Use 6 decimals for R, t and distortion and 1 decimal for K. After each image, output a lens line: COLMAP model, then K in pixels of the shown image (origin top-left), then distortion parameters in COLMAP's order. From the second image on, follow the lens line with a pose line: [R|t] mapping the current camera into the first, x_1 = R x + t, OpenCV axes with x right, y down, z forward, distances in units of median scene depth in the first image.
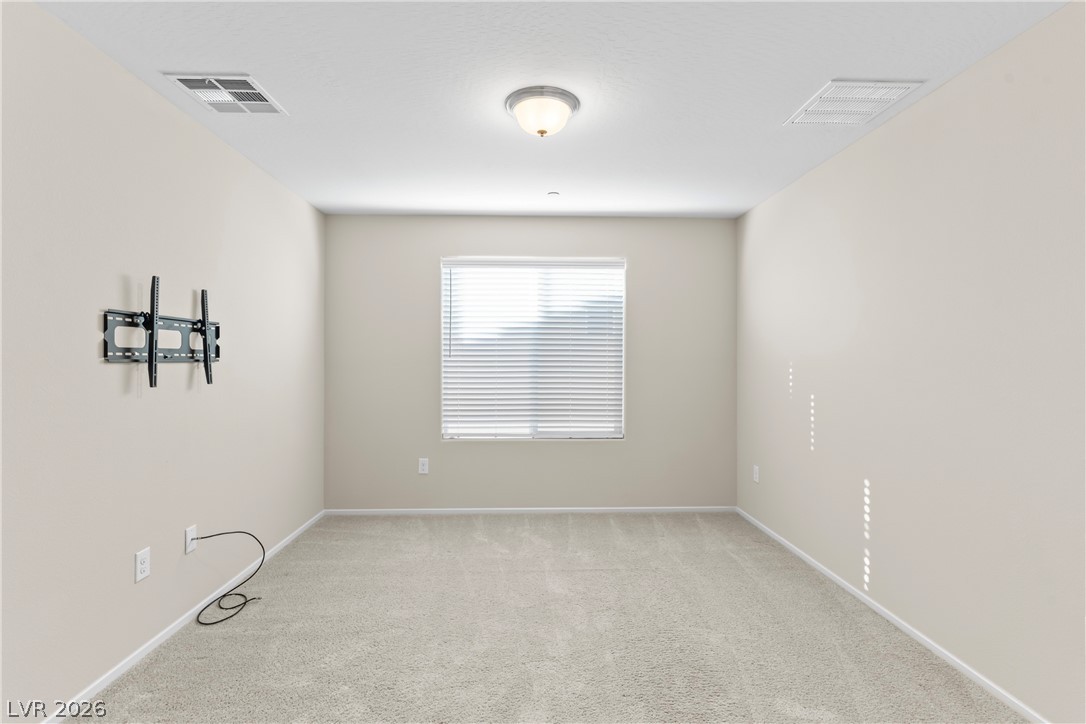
lens RADIAL K [[505.4, 0, 550.7], [0, 505.4, 359.3], [0, 0, 1]] dist [-0.002202, 0.000387]
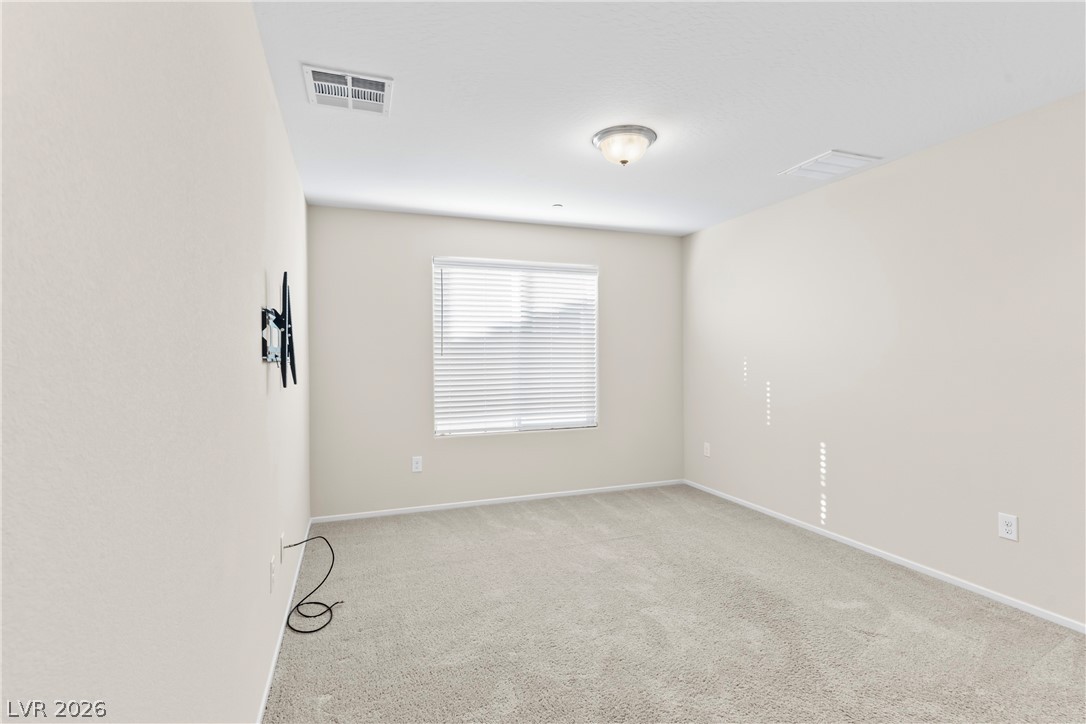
lens RADIAL K [[505.4, 0, 550.7], [0, 505.4, 359.3], [0, 0, 1]] dist [-0.002202, 0.000387]
pose [[0.950475, -0.011218, 0.310599, -0.312526], [0.010511, 0.999937, 0.003951, 0.001779], [-0.310624, -0.000490, 0.950533, -0.036398]]
